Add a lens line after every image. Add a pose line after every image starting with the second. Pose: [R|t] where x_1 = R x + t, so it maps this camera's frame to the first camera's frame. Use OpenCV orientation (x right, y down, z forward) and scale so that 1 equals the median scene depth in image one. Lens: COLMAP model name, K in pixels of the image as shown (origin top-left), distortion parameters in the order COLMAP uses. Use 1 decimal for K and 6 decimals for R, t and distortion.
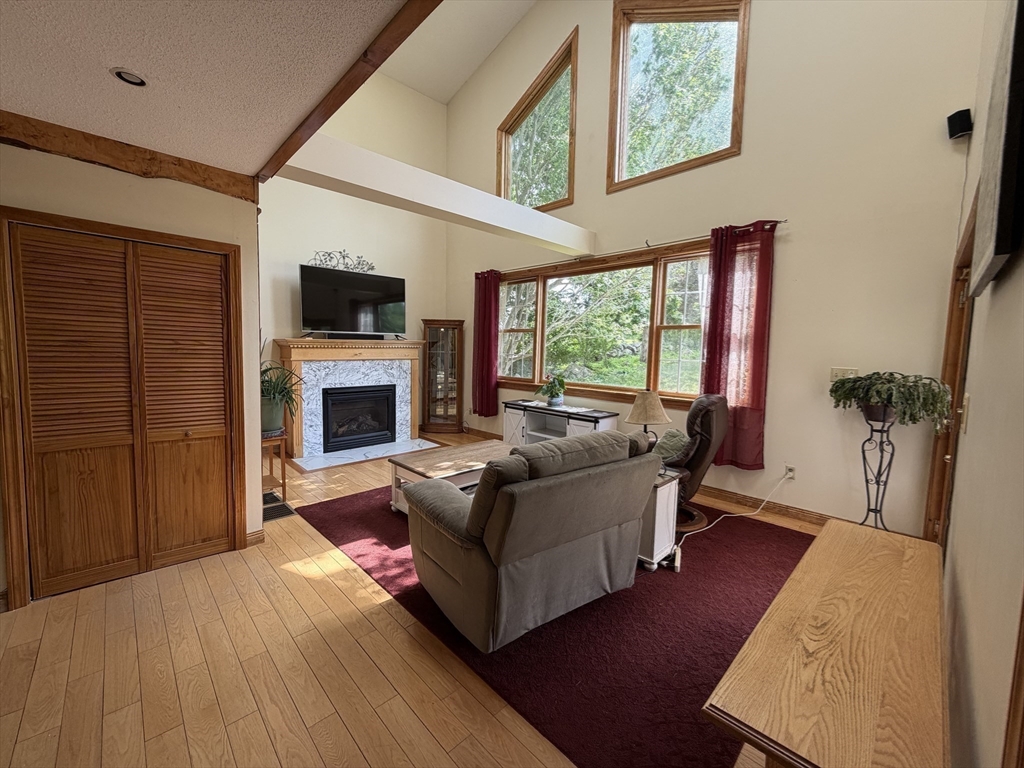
lens RADIAL K [[409.1, 0, 511.7], [0, 409.1, 382.5], [0, 0, 1]] dist [0.001398, -0.000497]
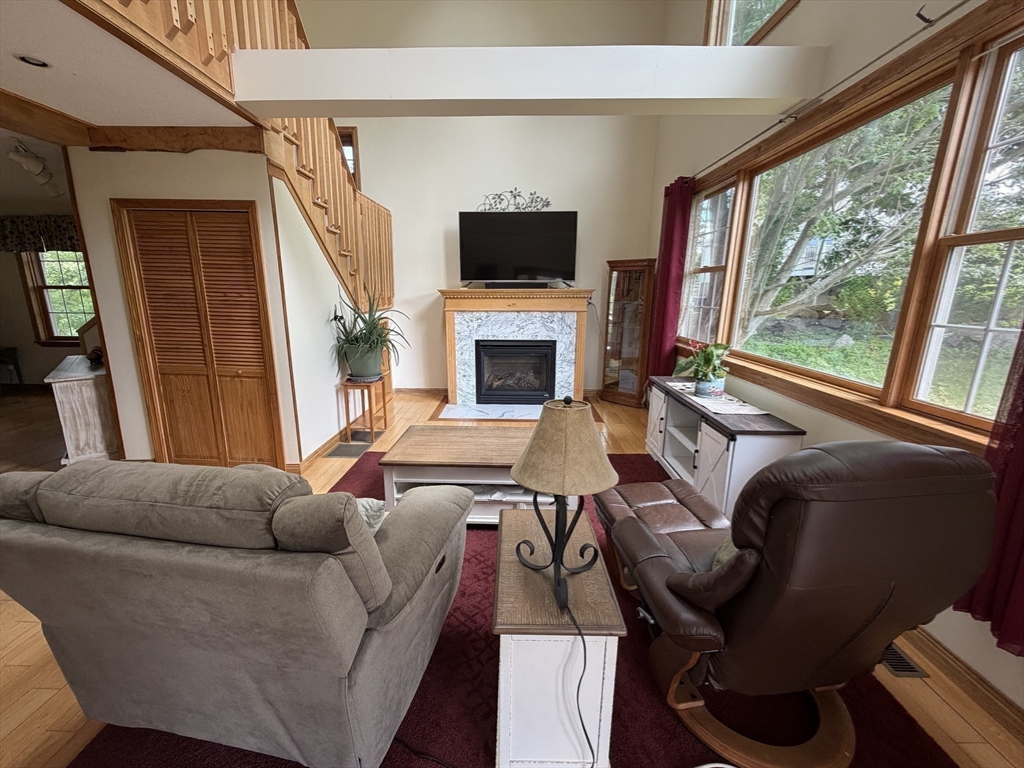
lens RADIAL K [[409.1, 0, 508.2], [0, 409.1, 384.3], [0, 0, 1]] dist [0.001398, -0.000497]
pose [[0.698496, 0.142298, -0.701323, 0.297053], [-0.053775, 0.987697, 0.146844, -0.028255], [0.713590, -0.064856, 0.697555, 0.347765]]
